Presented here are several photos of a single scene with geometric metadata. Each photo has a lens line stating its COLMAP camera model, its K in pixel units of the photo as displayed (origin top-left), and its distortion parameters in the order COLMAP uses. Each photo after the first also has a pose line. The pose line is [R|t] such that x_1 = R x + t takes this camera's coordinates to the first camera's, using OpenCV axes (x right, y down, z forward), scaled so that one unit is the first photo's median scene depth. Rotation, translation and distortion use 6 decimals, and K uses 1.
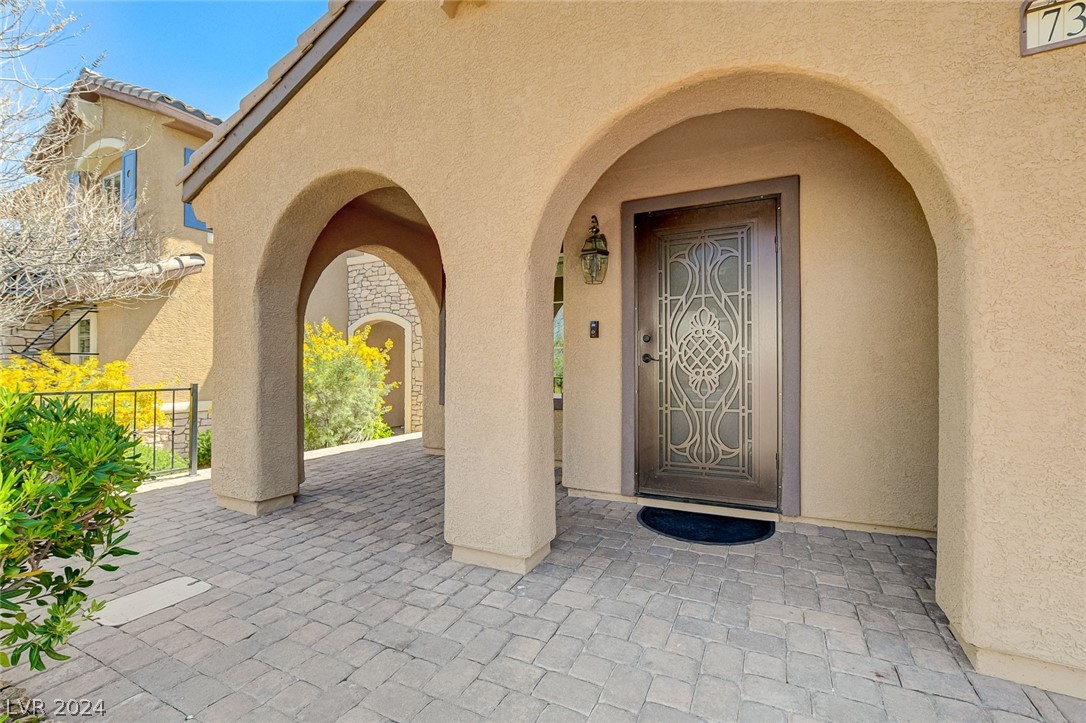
lens RADIAL K [[476.9, 0, 544.1], [0, 476.9, 361.7], [0, 0, 1]] dist [-0.022392, 0.004745]
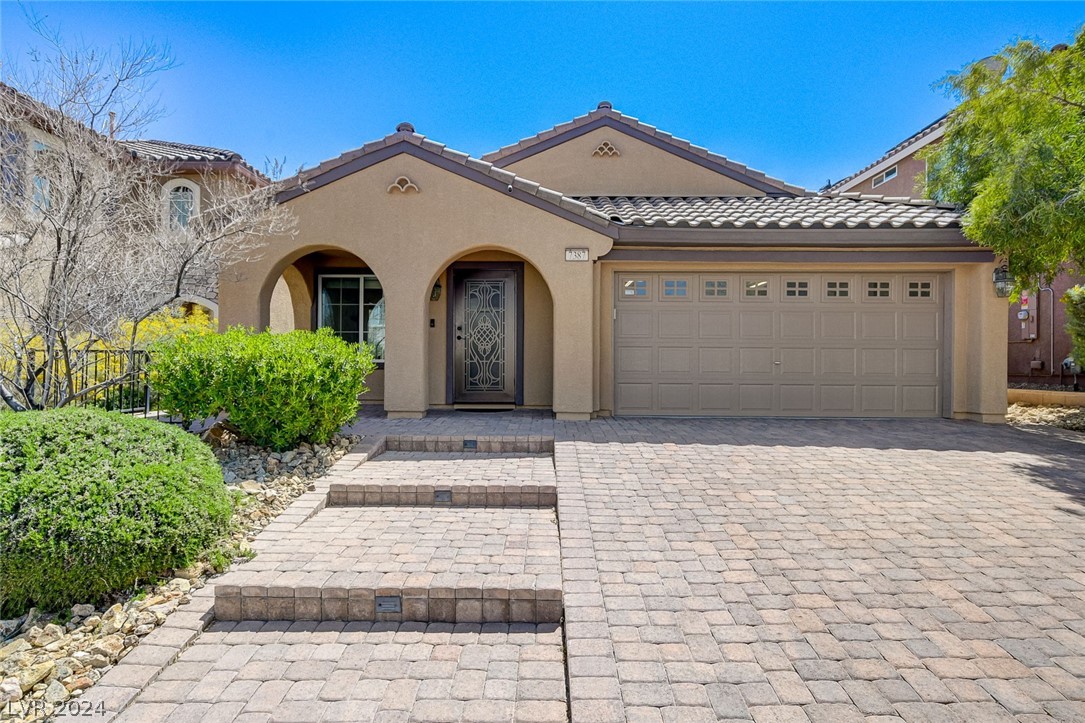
lens RADIAL K [[595.8, 0, 544.0], [0, 595.8, 357.3], [0, 0, 1]] dist [0.023597, 0.000598]
pose [[0.901979, 0.008202, 0.431703, -0.607411], [-0.010128, 0.999946, 0.002165, 0.072531], [-0.431662, -0.006325, 0.902013, -1.605278]]
